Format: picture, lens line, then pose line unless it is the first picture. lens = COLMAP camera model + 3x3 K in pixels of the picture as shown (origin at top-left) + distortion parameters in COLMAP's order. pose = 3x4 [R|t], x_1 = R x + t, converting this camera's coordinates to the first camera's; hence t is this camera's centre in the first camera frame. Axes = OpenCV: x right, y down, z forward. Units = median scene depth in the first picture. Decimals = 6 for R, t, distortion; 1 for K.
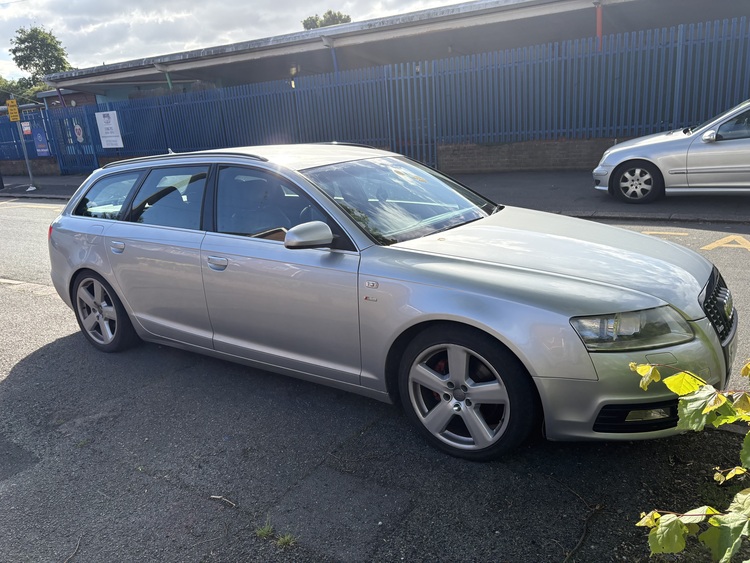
lens RADIAL K [[569.1, 0, 375.0], [0, 569.1, 281.5], [0, 0, 1]] dist [0.052456, -0.051640]
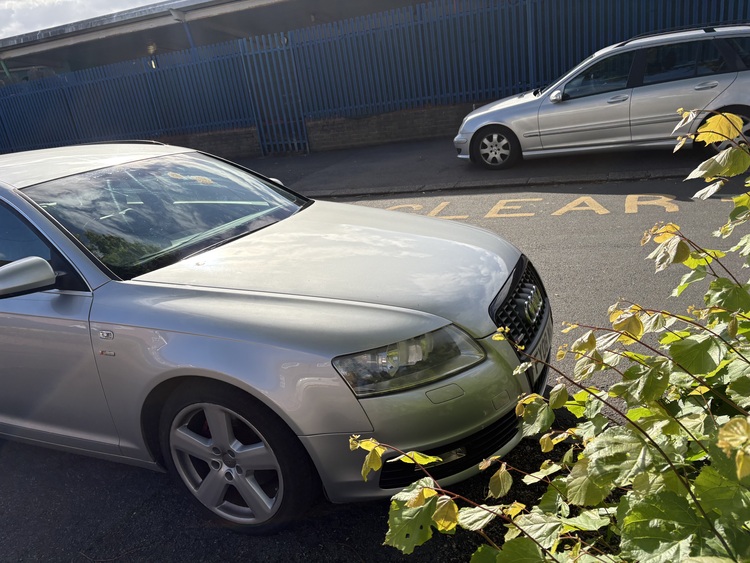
lens RADIAL K [[569.1, 0, 375.0], [0, 569.1, 281.5], [0, 0, 1]] dist [0.052456, -0.051640]
pose [[0.981577, -0.119346, 0.149211, 0.084179], [0.112406, 0.992186, 0.054142, -0.023321], [-0.154507, -0.036372, 0.987322, 0.059115]]
